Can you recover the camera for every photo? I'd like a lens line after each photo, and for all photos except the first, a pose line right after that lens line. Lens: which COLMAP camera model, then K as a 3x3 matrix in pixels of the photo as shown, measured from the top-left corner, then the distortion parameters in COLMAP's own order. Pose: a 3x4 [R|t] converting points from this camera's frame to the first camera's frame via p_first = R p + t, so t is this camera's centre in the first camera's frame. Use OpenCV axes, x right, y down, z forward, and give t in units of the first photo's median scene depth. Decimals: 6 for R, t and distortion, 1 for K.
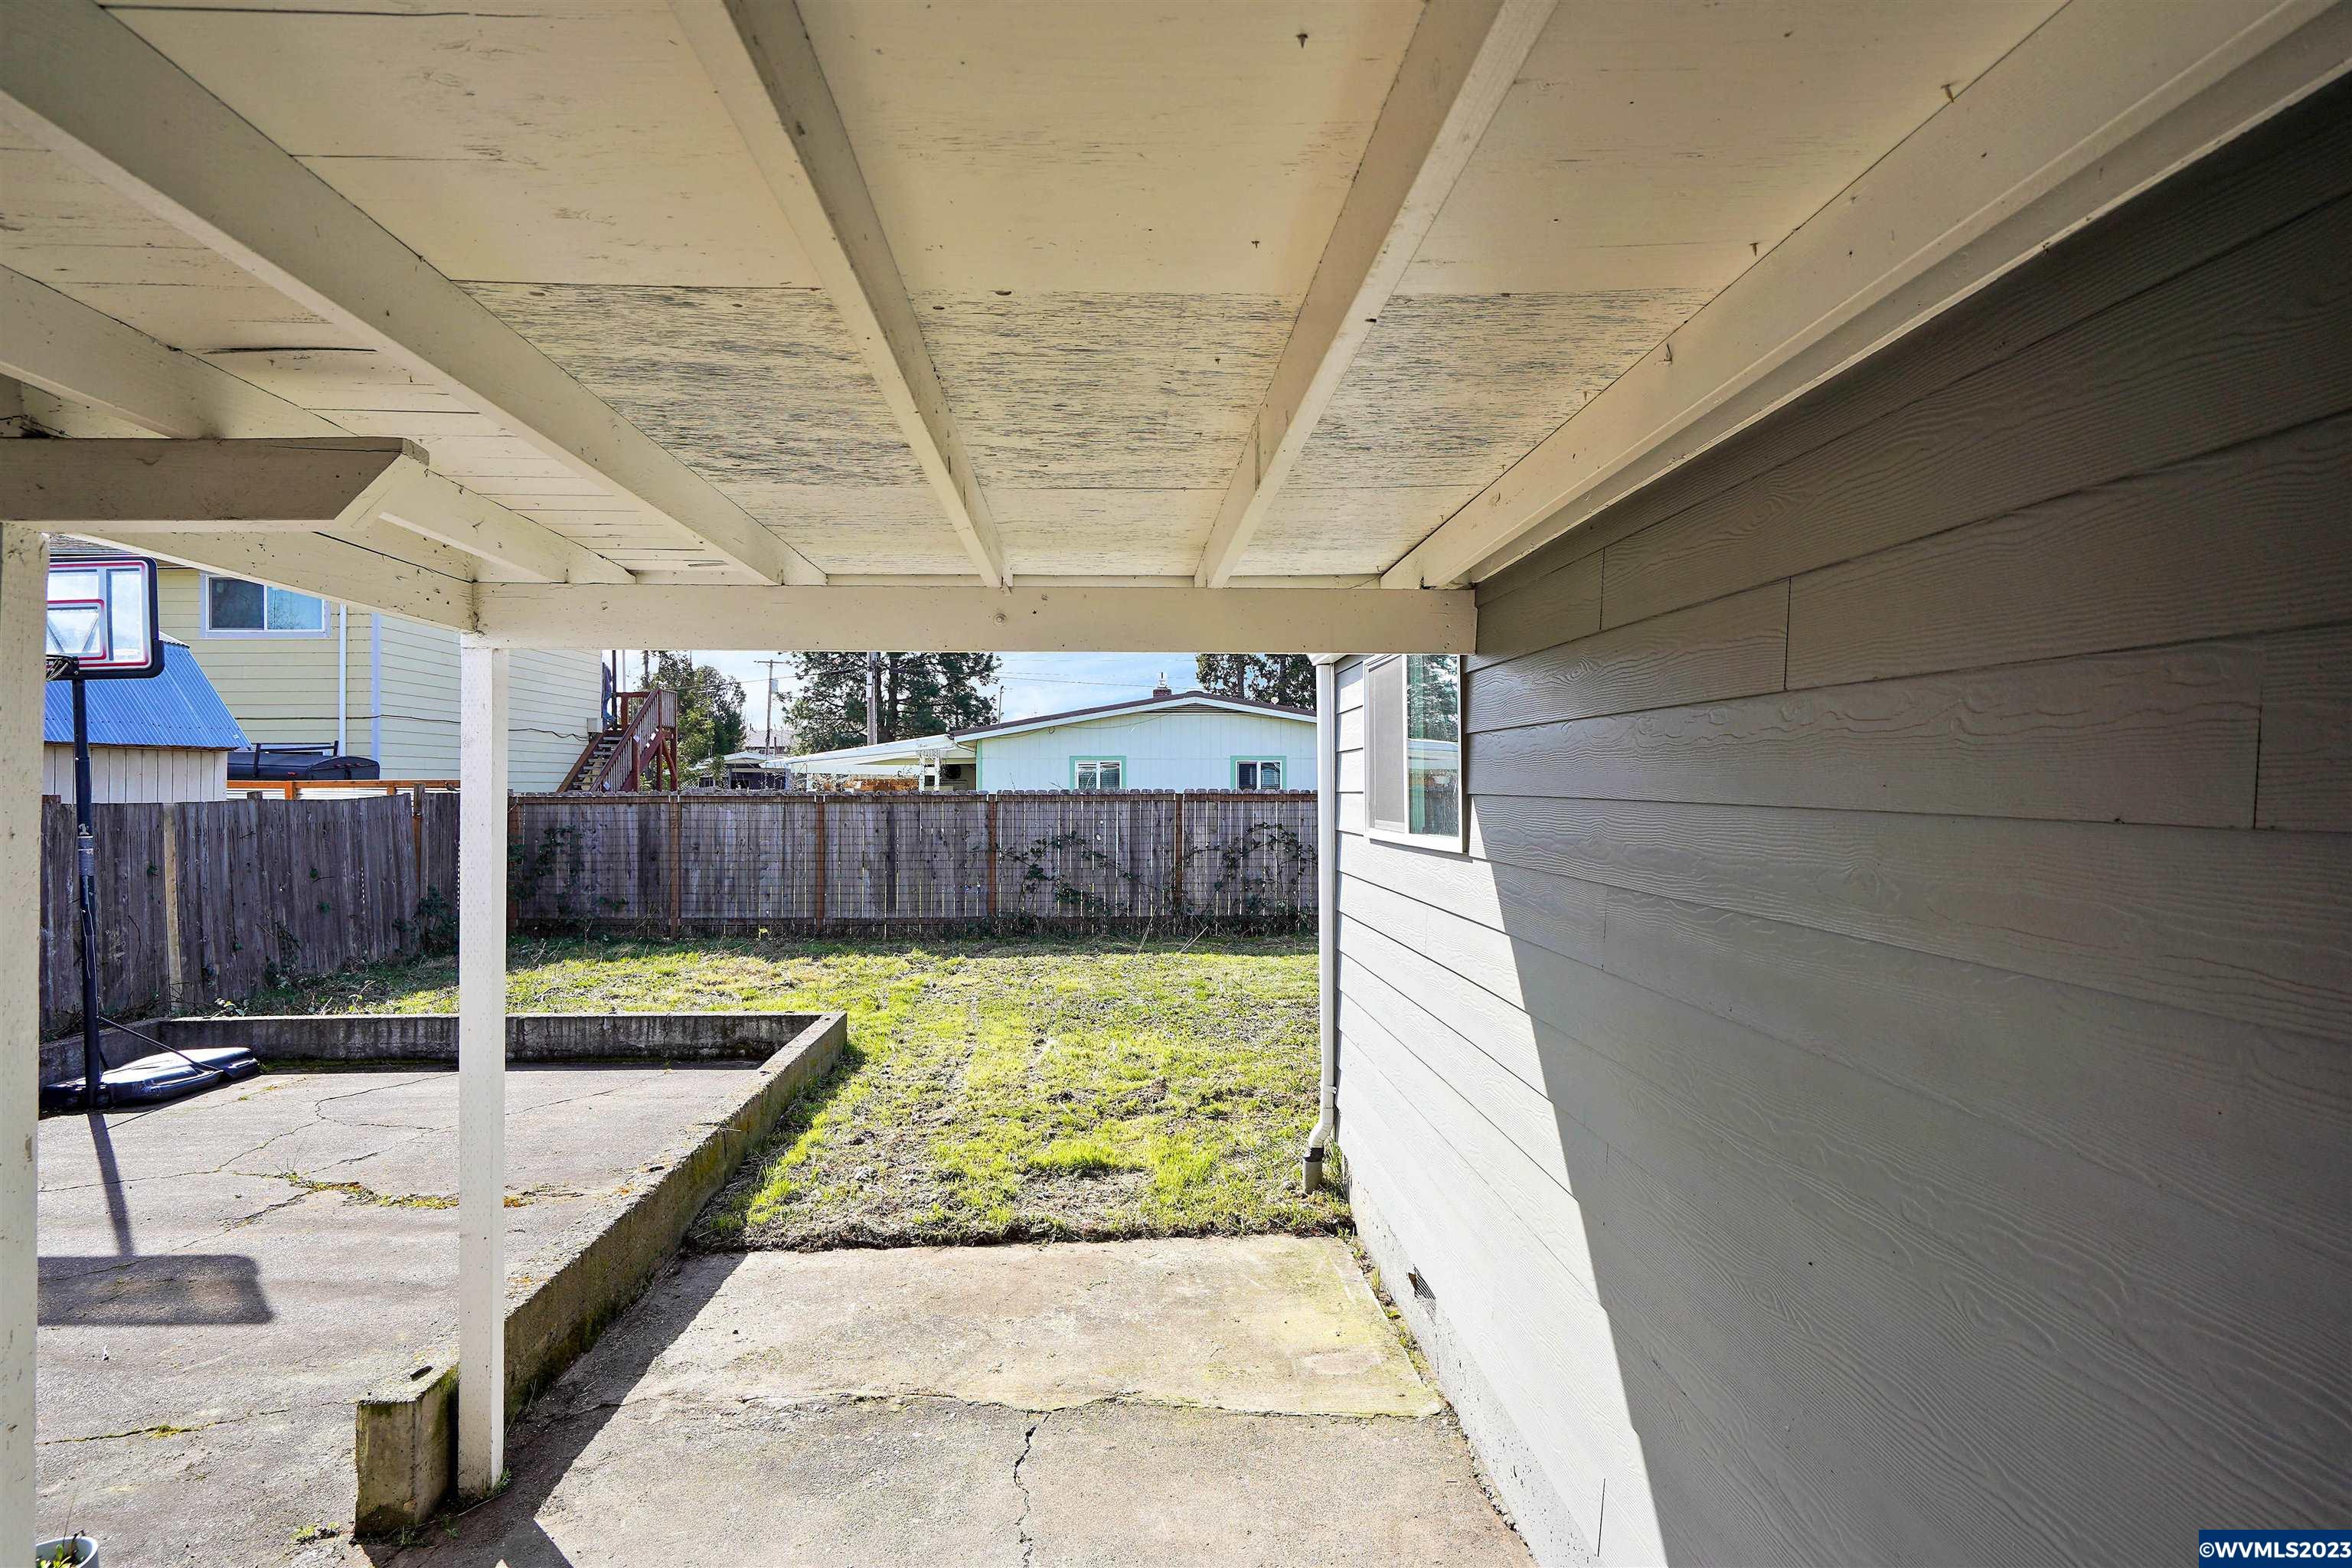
lens RADIAL K [[1409.5, 0, 1176.0], [0, 1409.5, 784.0], [0, 0, 1]] dist [0.005434, 0.004115]
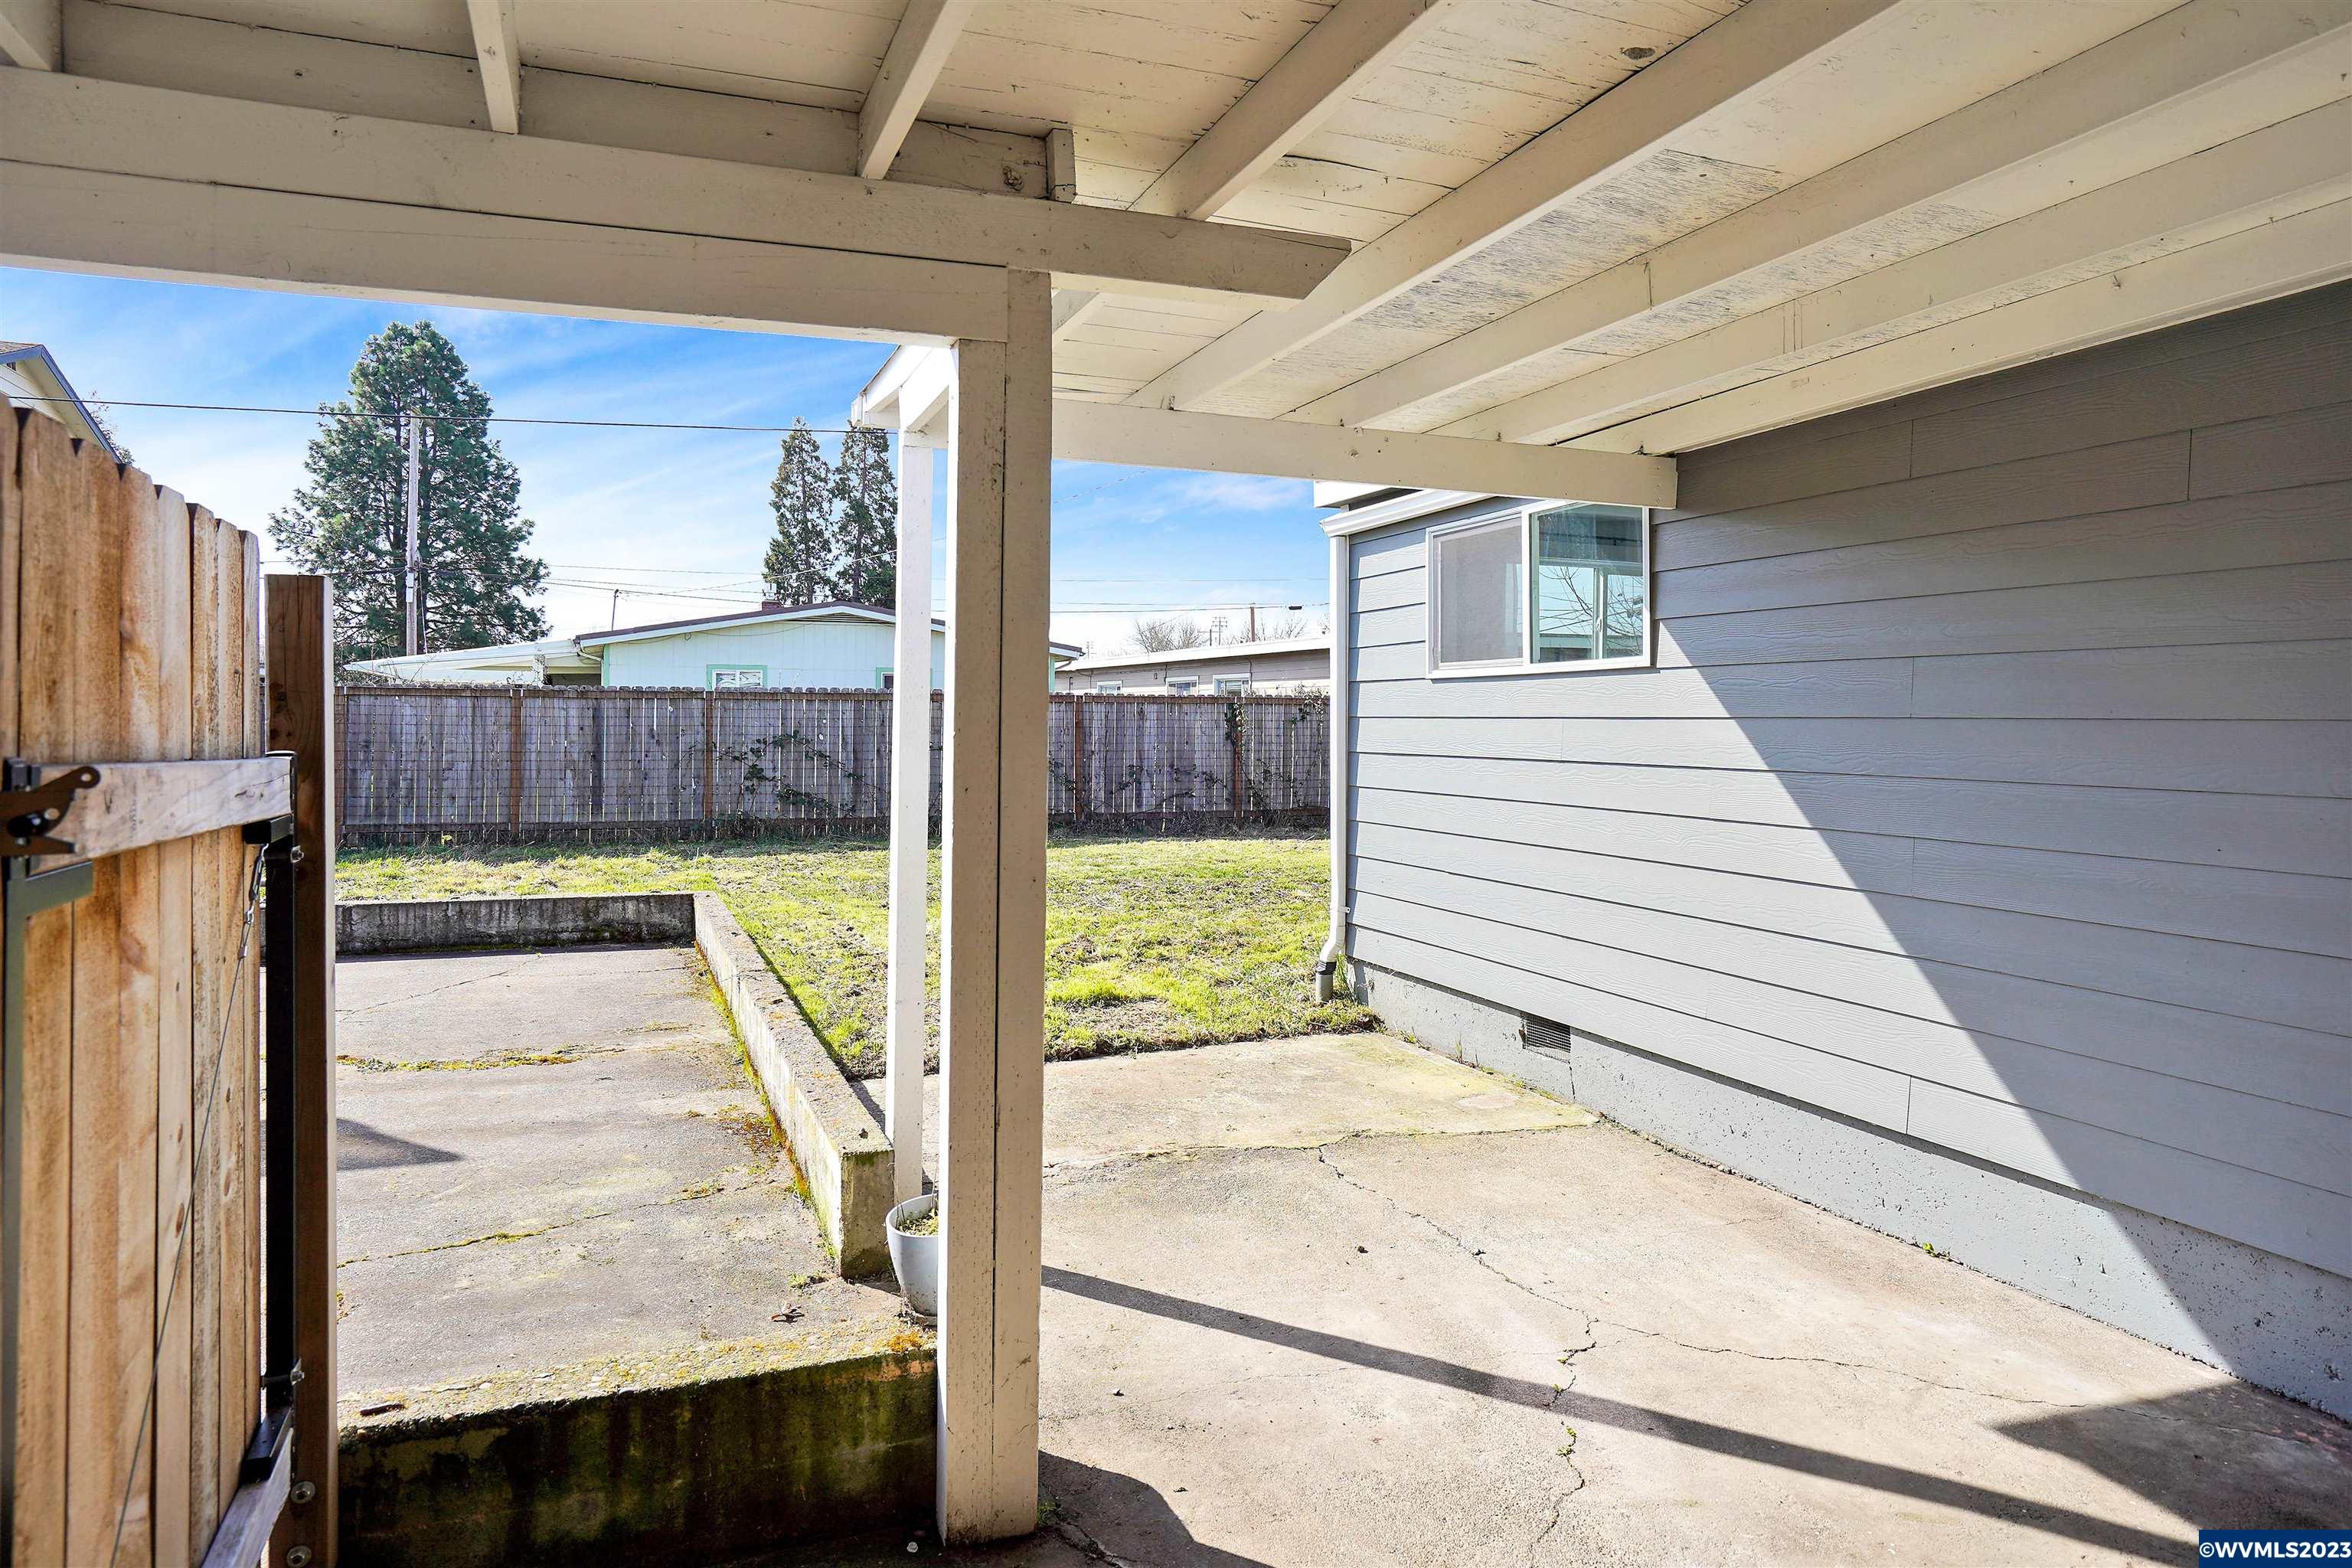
lens RADIAL K [[1431.2, 0, 1175.7], [0, 1431.2, 706.2], [0, 0, 1]] dist [-0.020484, 0.001772]
pose [[0.945964, 0.010168, 0.324113, -0.147469], [-0.007855, 0.999934, -0.008442, 0.023630], [-0.324178, 0.005440, 0.945981, -0.018324]]
